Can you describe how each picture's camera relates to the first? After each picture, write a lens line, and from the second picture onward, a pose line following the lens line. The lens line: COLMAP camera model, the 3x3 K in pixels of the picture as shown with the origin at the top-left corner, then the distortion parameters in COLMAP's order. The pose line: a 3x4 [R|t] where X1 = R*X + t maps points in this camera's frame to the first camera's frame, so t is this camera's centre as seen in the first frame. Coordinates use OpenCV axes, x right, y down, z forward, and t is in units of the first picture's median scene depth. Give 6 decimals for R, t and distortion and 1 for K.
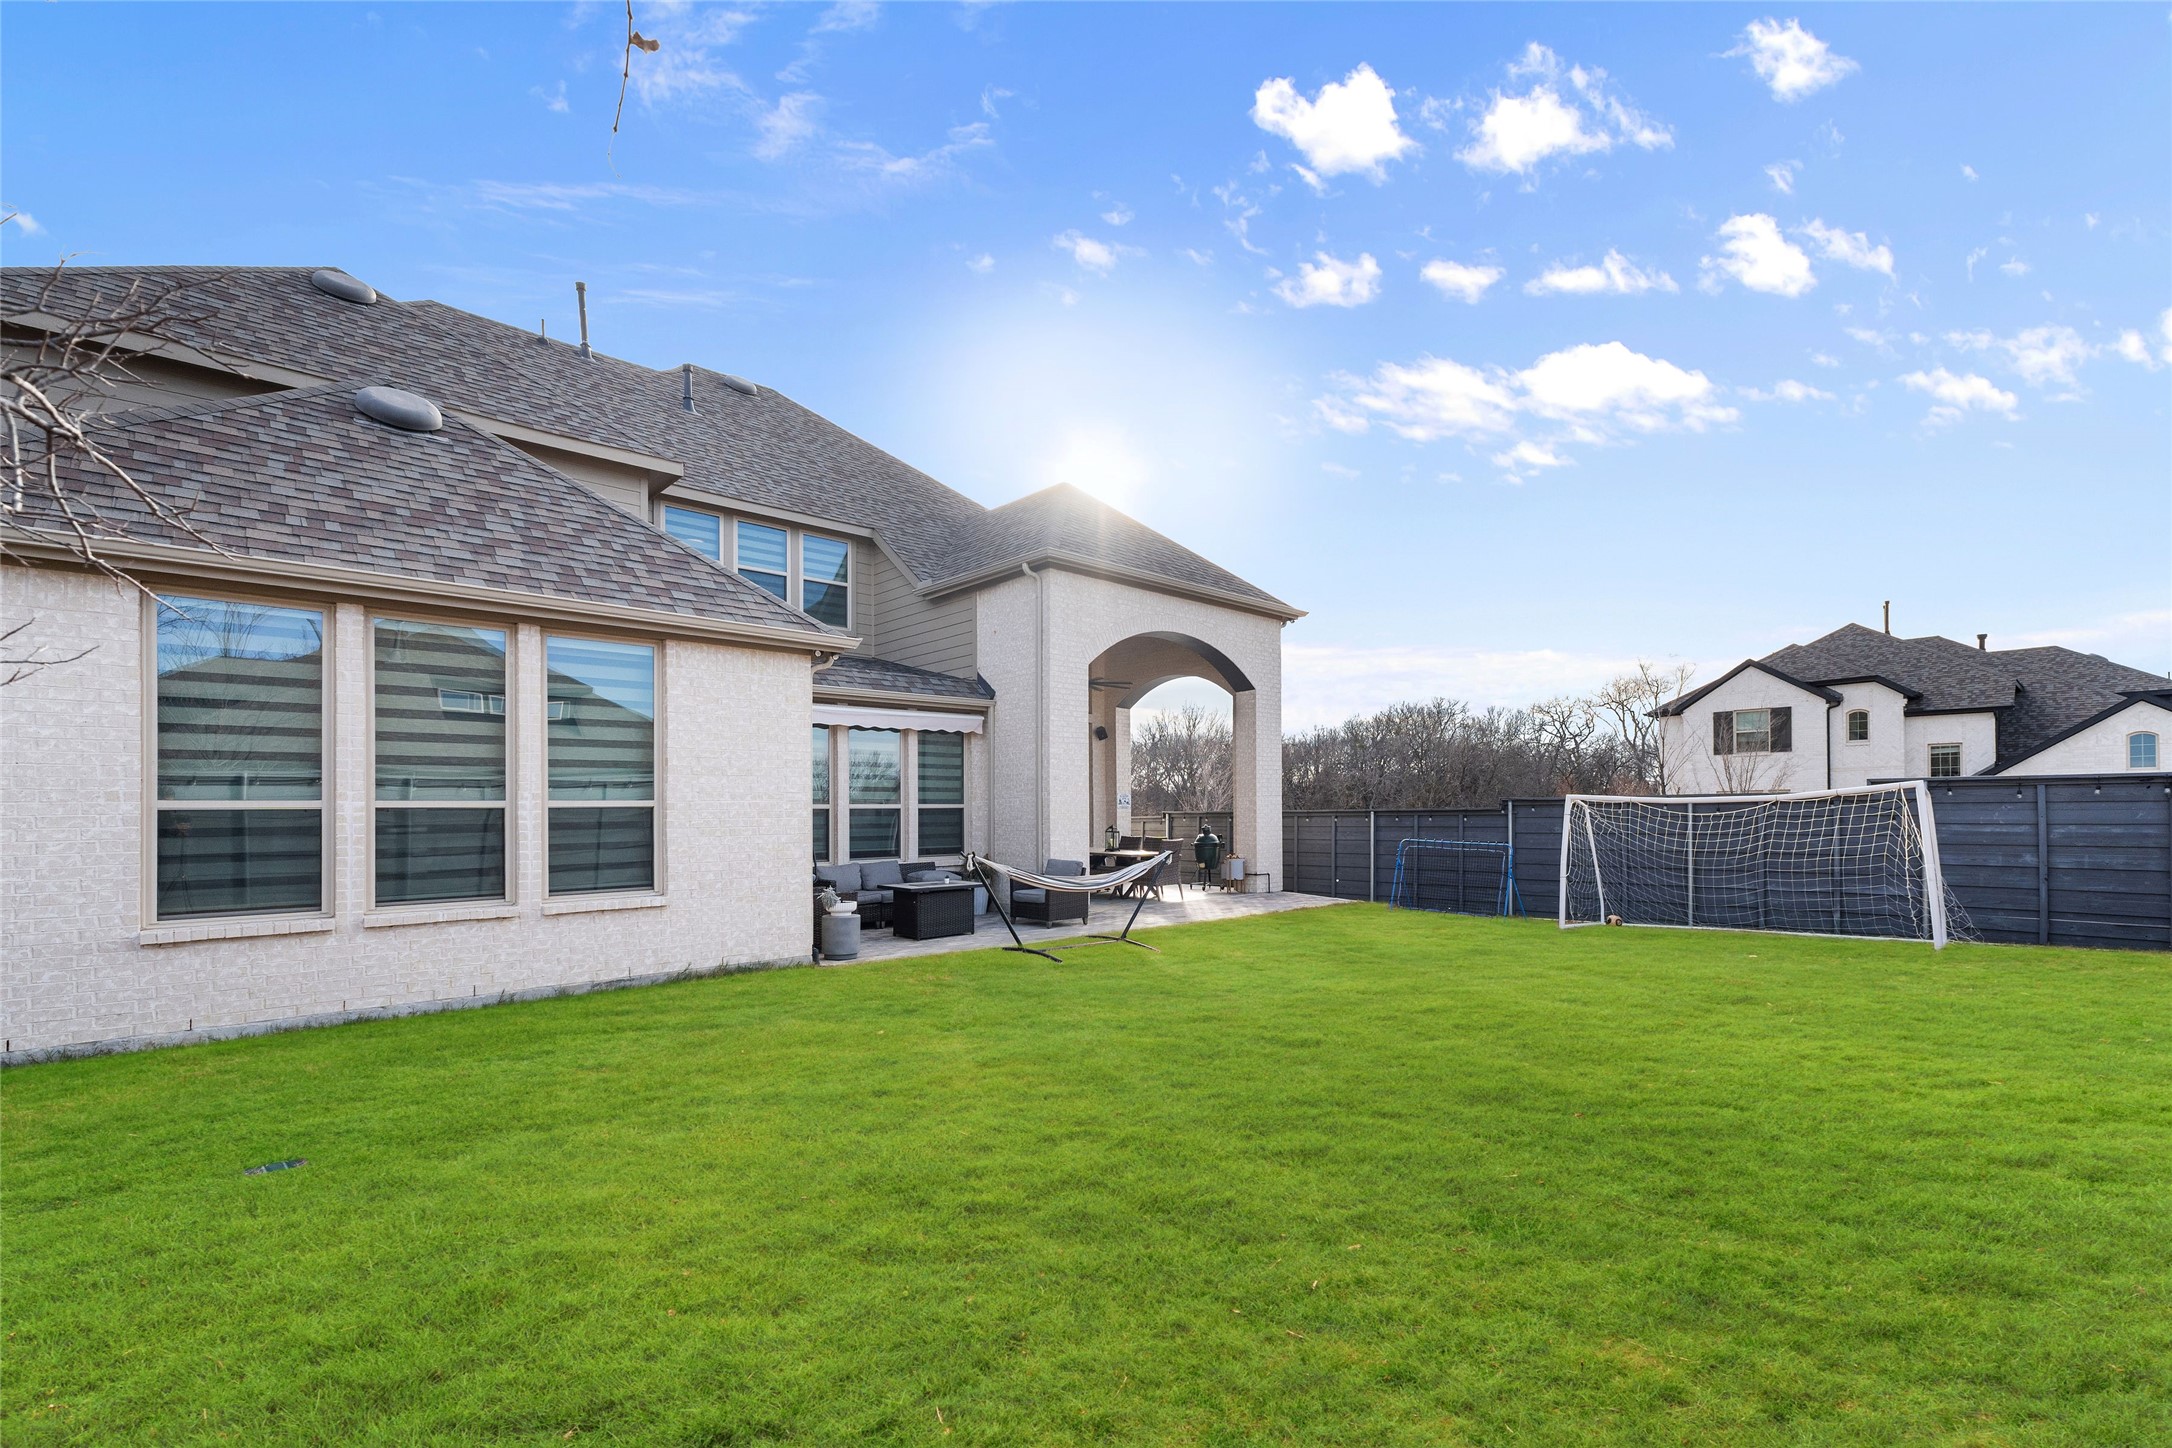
lens RADIAL K [[949.7, 0, 1077.2], [0, 949.7, 827.9], [0, 0, 1]] dist [0.000129, 0.000159]
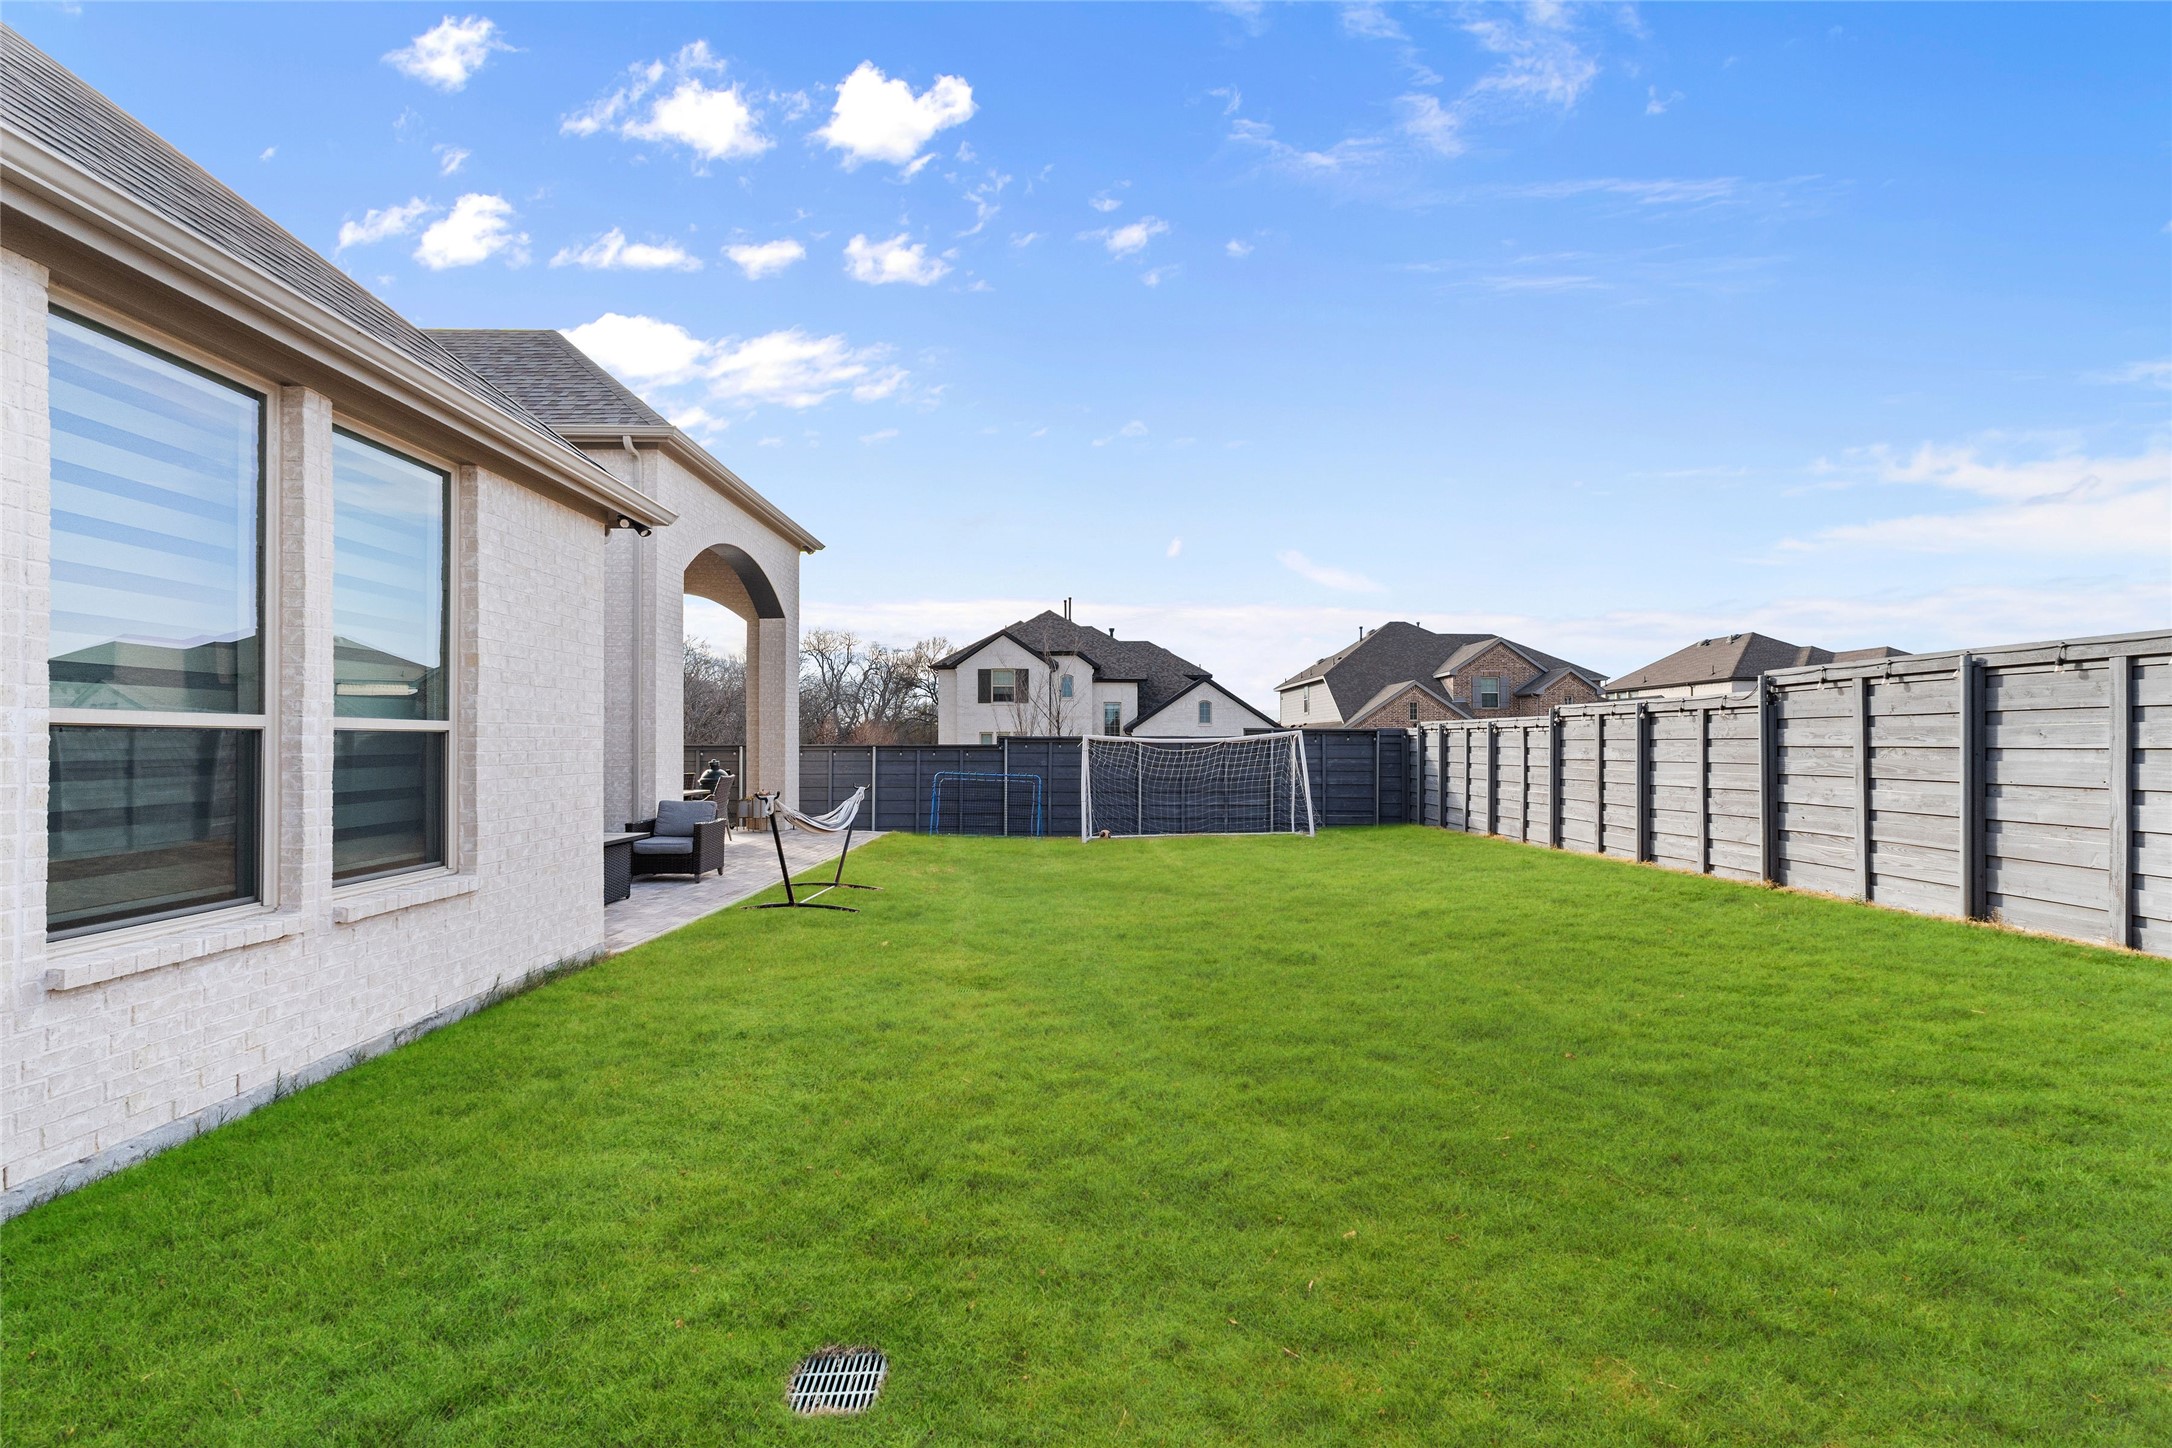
lens RADIAL K [[940.1, 0, 1084.0], [0, 940.1, 749.0], [0, 0, 1]] dist [0.000087, 0.000055]
pose [[0.679873, 0.006849, 0.733298, -0.523015], [0.004343, 0.999901, -0.013366, -0.000255], [-0.733317, 0.012271, 0.679776, 0.241700]]
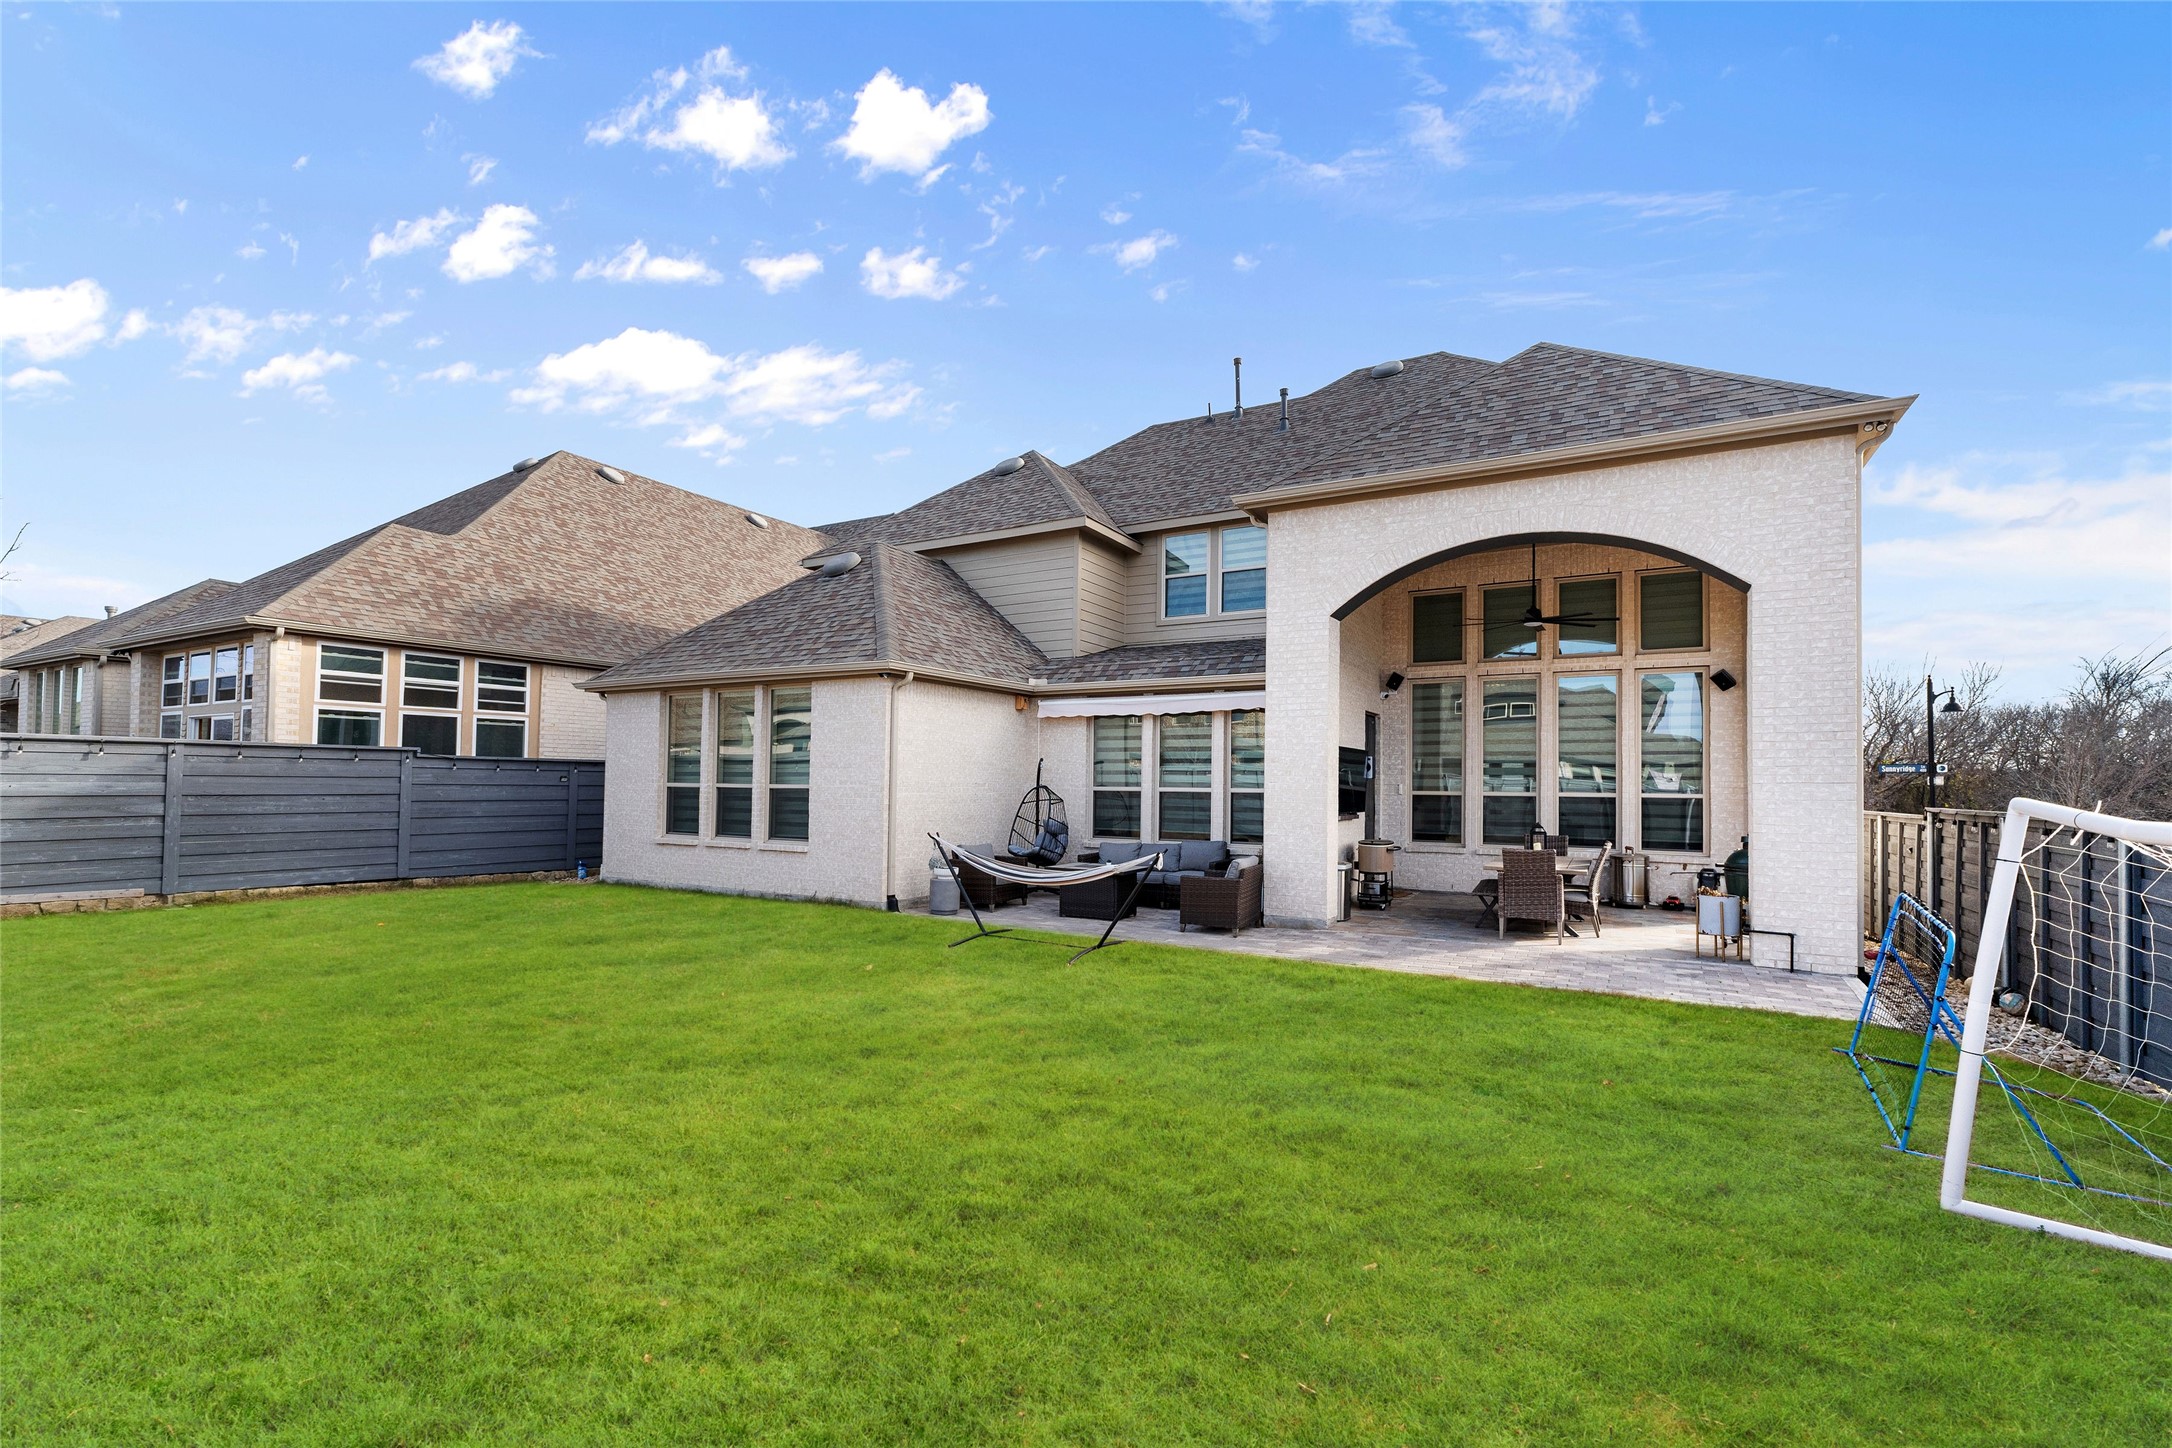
lens RADIAL K [[940.1, 0, 1084.0], [0, 940.1, 749.0], [0, 0, 1]] dist [0.000087, 0.000055]
pose [[0.298196, -0.023654, -0.954212, 0.990938], [-0.028648, 0.999021, -0.033717, -0.040183], [0.954075, 0.037391, 0.297226, 0.825026]]
